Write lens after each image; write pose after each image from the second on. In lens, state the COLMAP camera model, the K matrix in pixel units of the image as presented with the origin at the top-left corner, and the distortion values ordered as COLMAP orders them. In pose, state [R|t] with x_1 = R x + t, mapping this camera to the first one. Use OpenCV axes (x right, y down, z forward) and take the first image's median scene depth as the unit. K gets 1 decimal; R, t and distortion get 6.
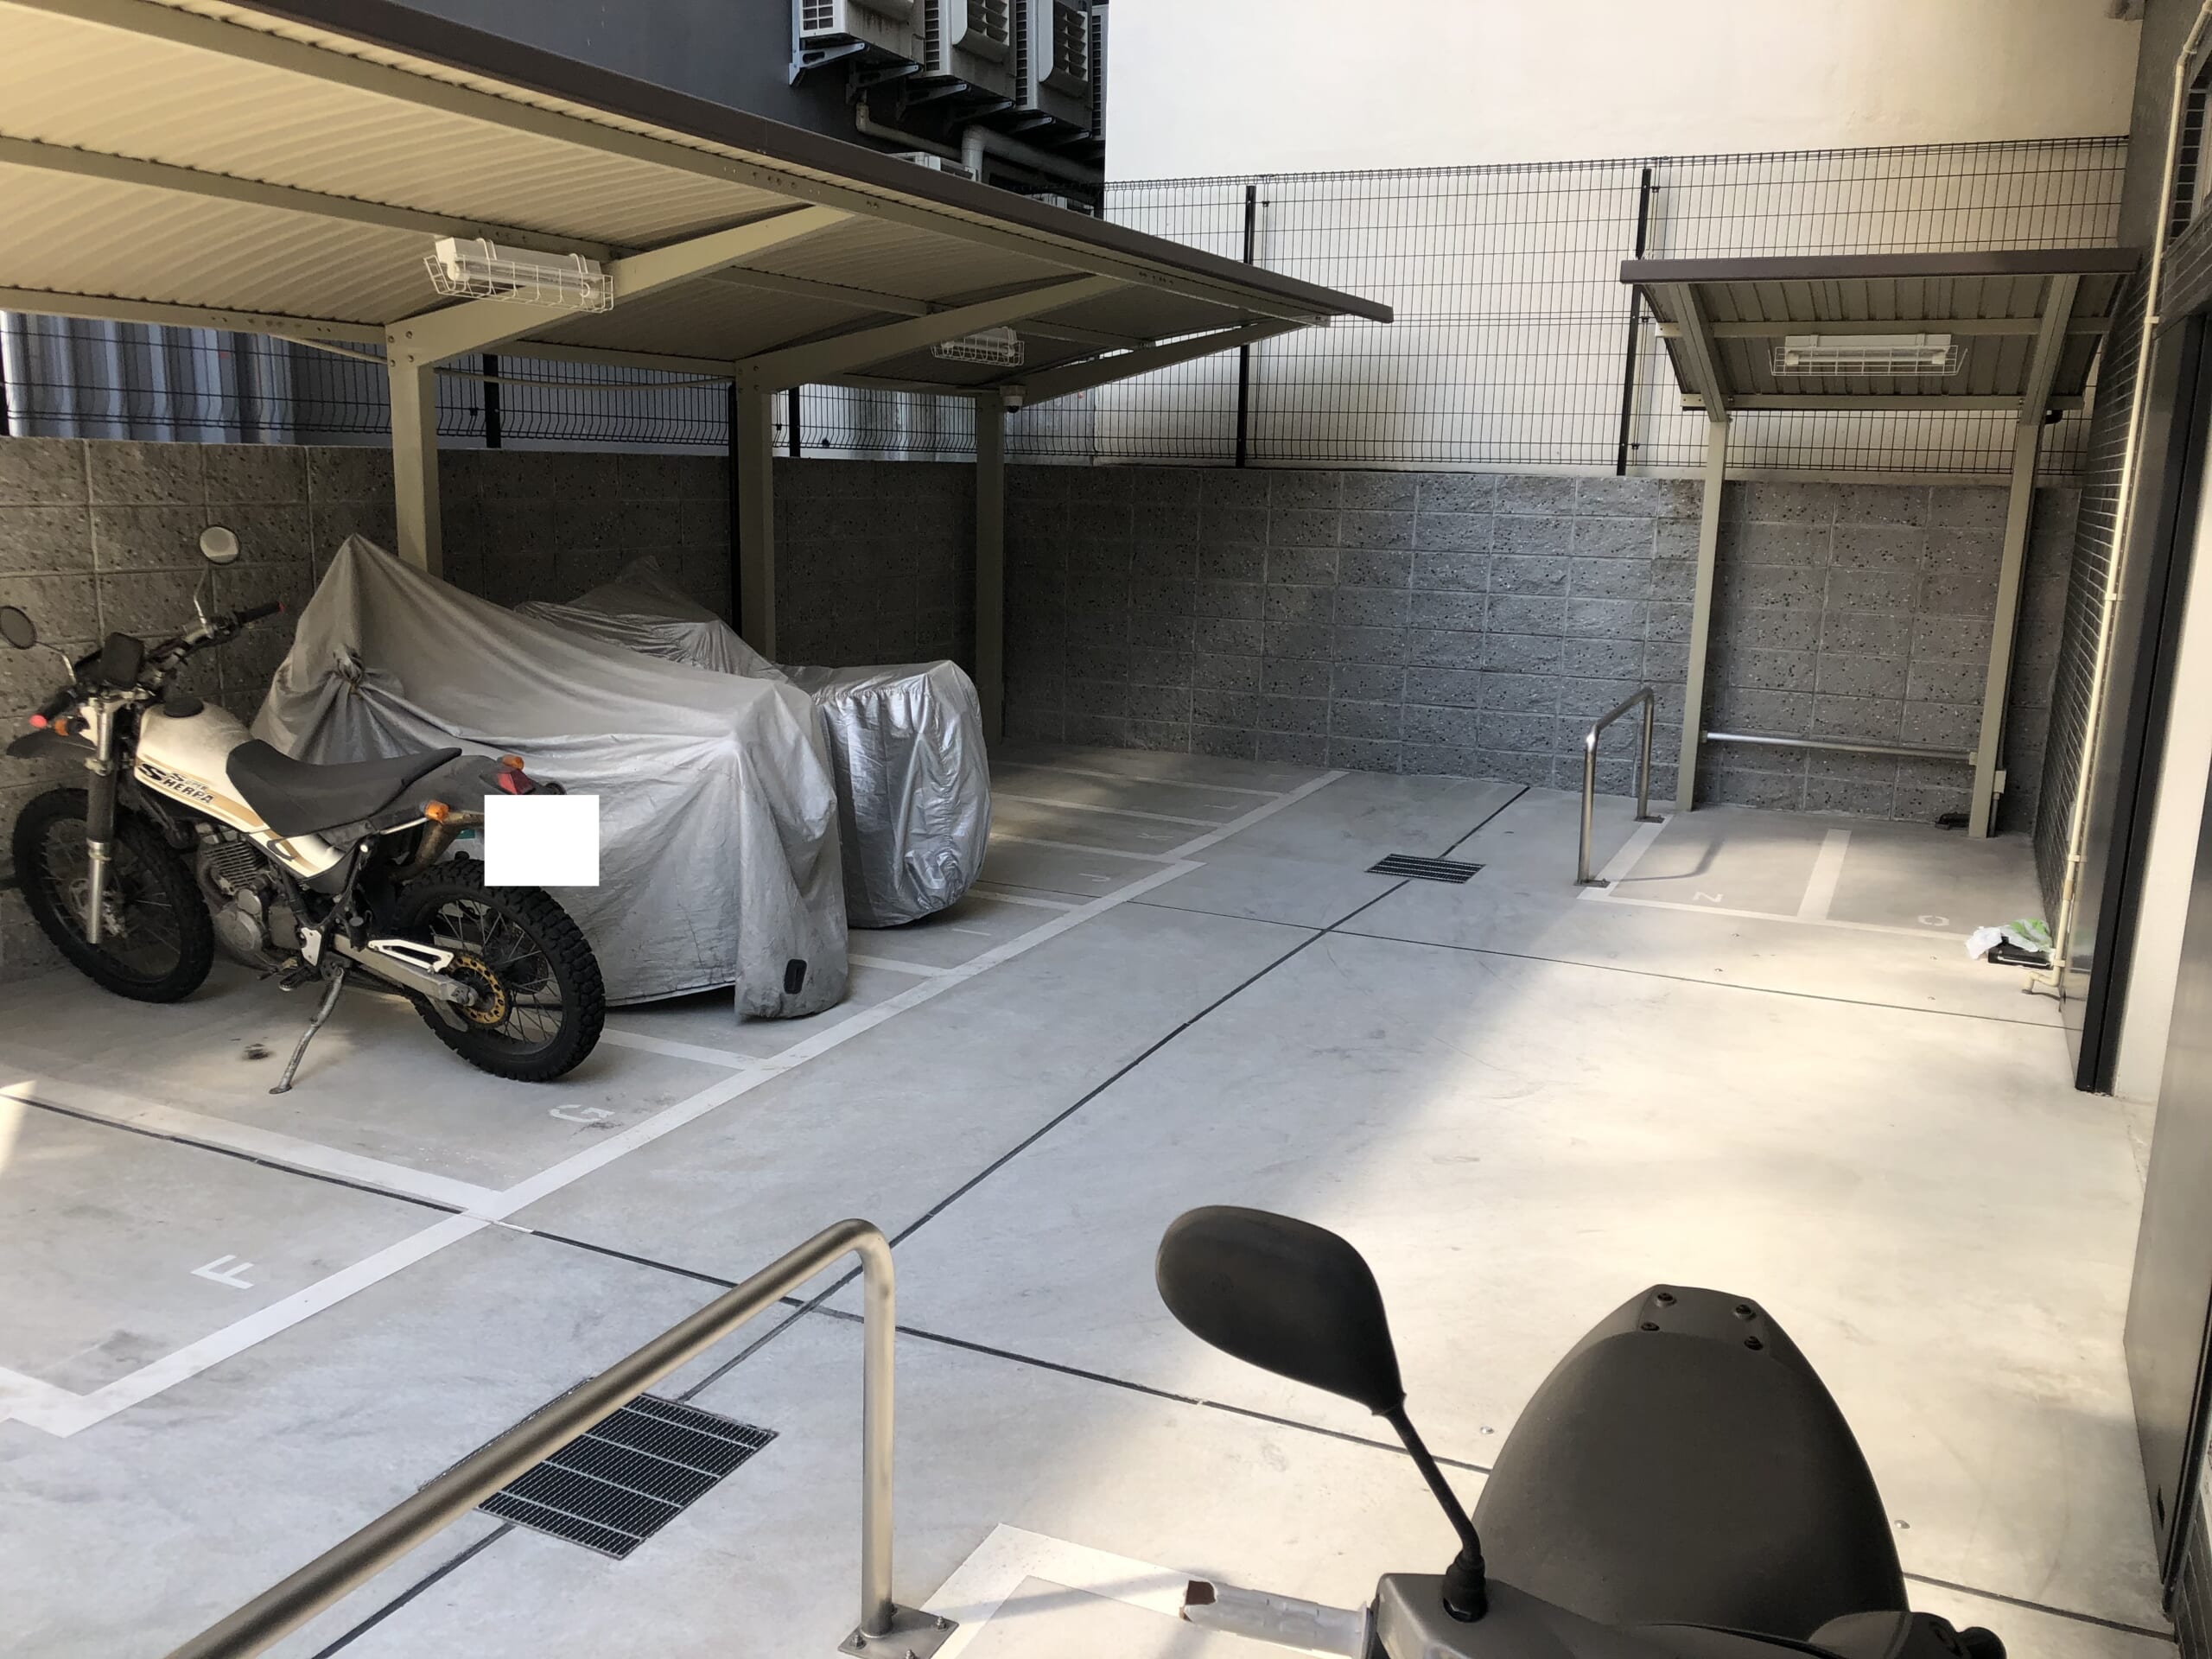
lens RADIAL K [[1842.3, 0, 1086.3], [0, 1842.3, 822.1], [0, 0, 1]] dist [0.017174, 0.014709]
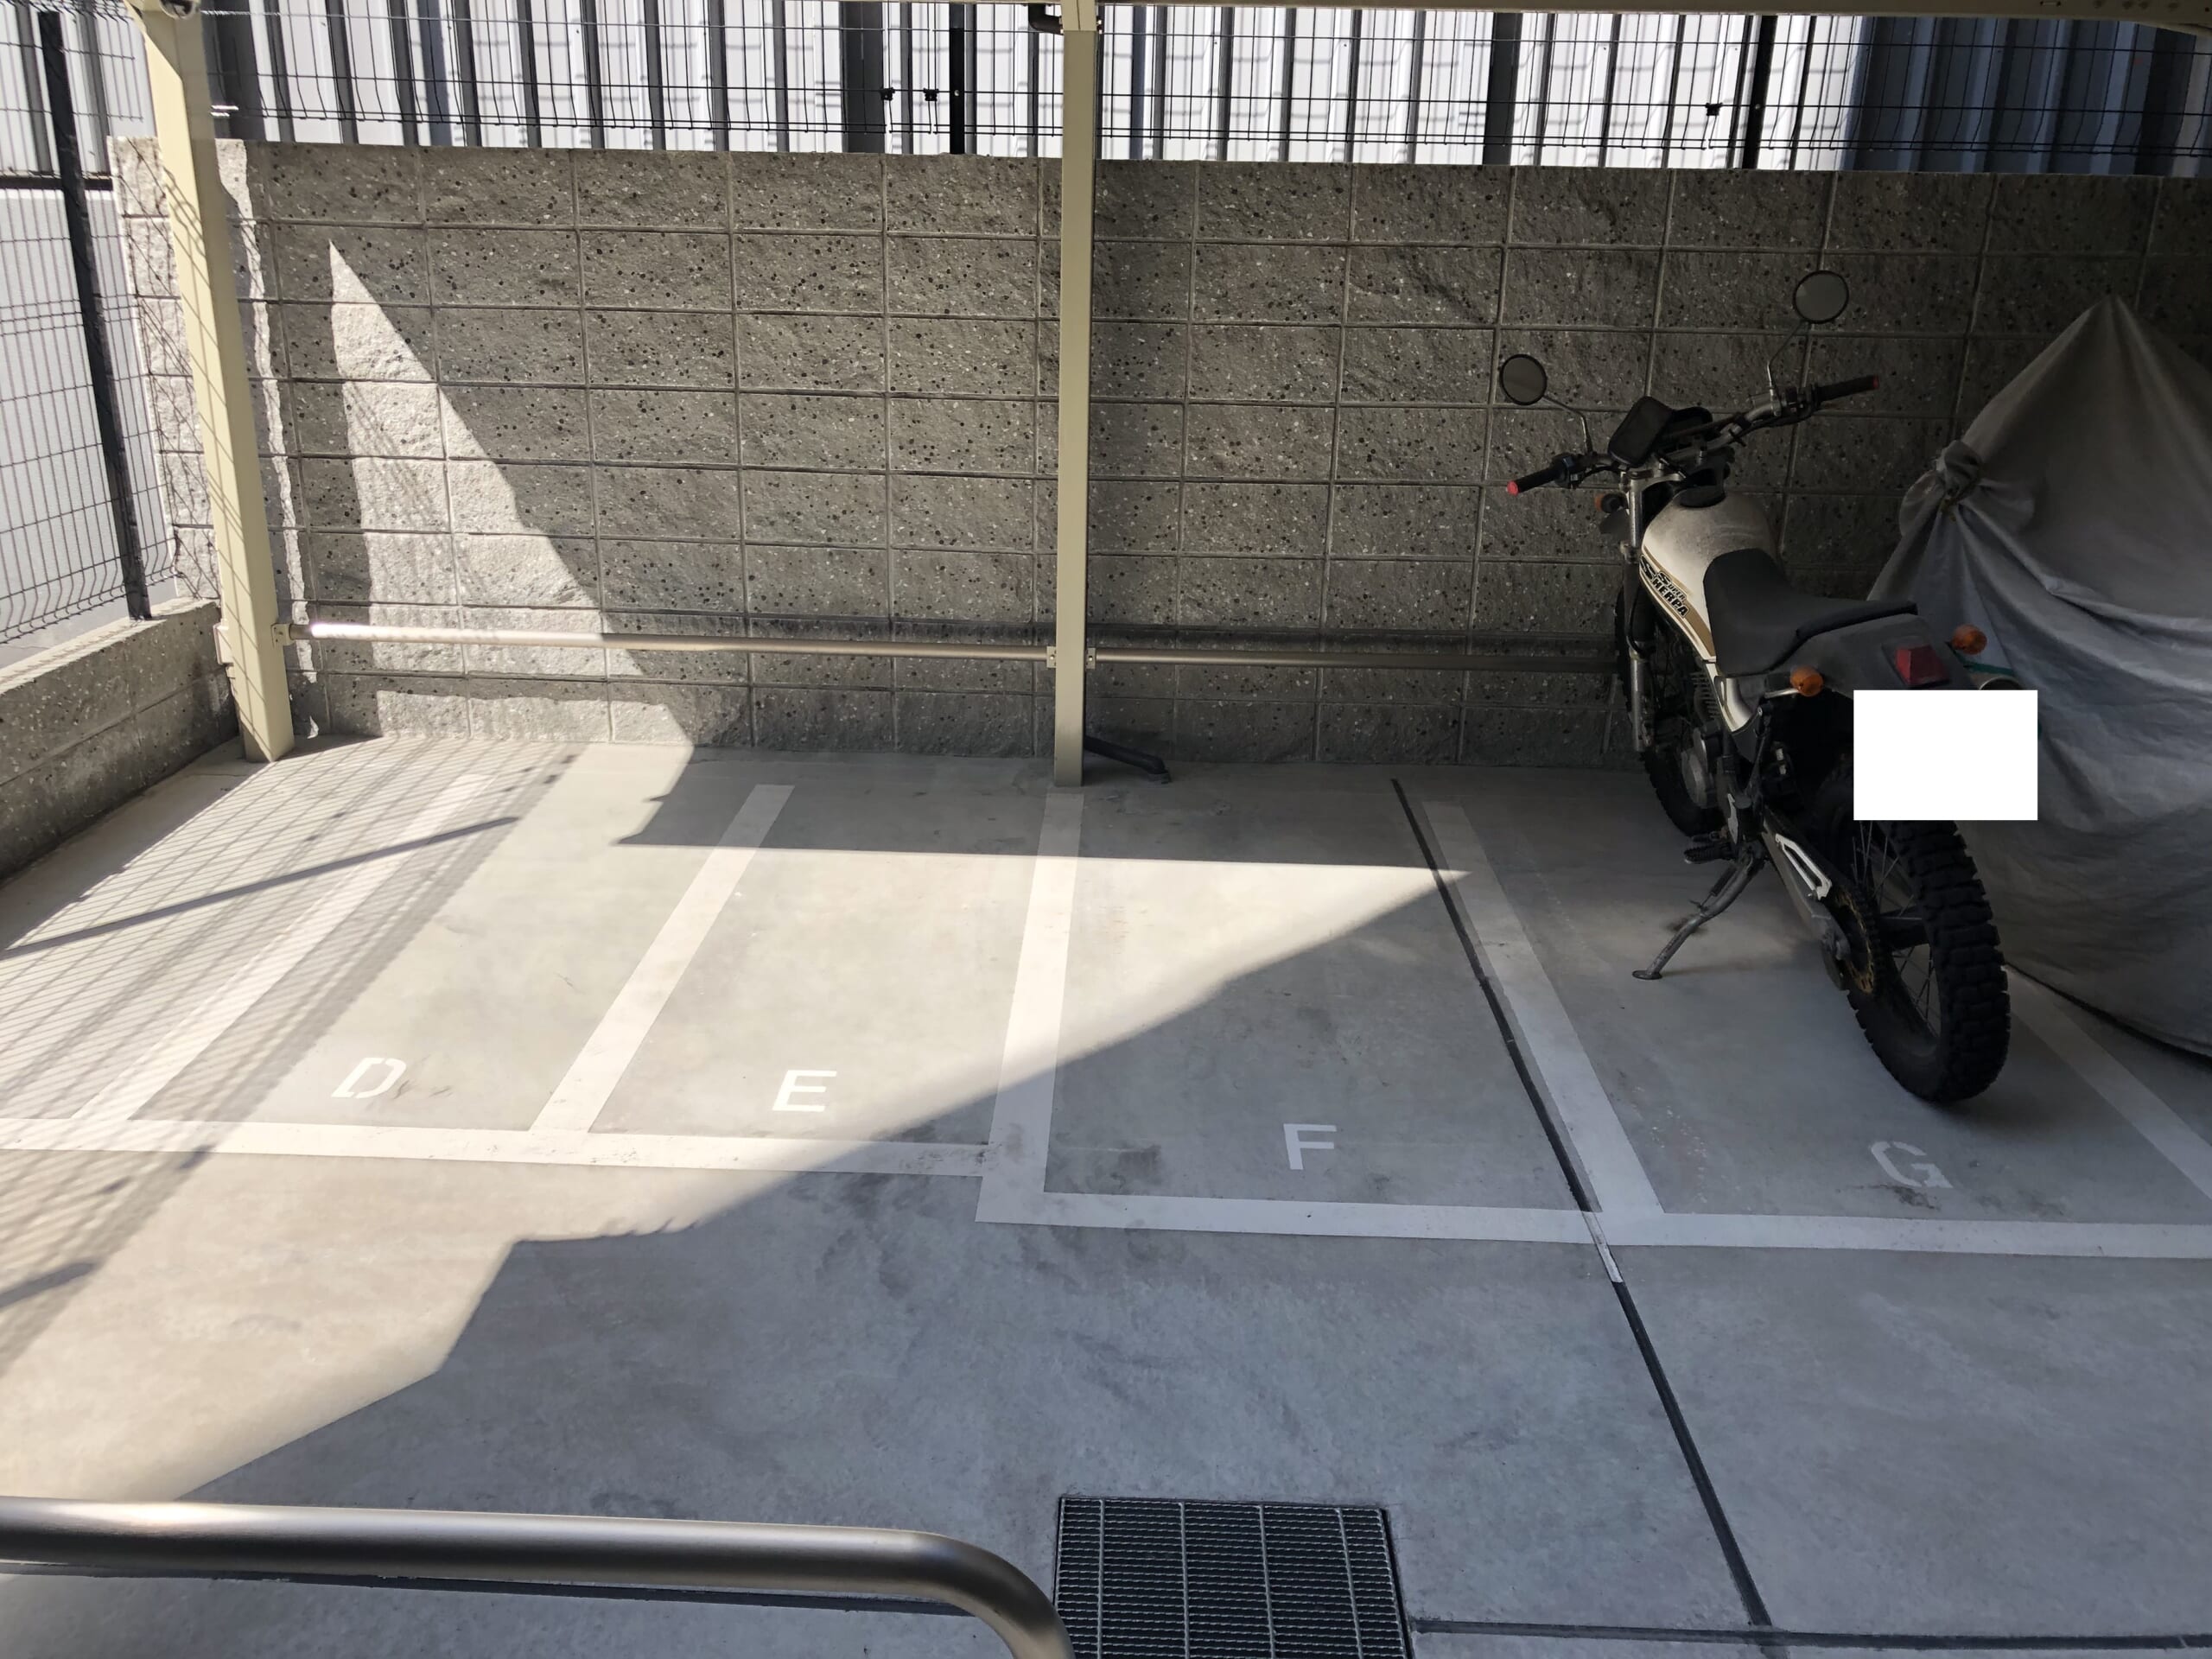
lens RADIAL K [[1842.3, 0, 1117.9], [0, 1842.3, 798.5], [0, 0, 1]] dist [0.017174, 0.014709]
pose [[0.400891, 0.273973, -0.874200, 0.153365], [-0.187423, 0.958580, 0.214469, -0.057783], [0.896749, 0.077866, 0.435635, 0.400871]]
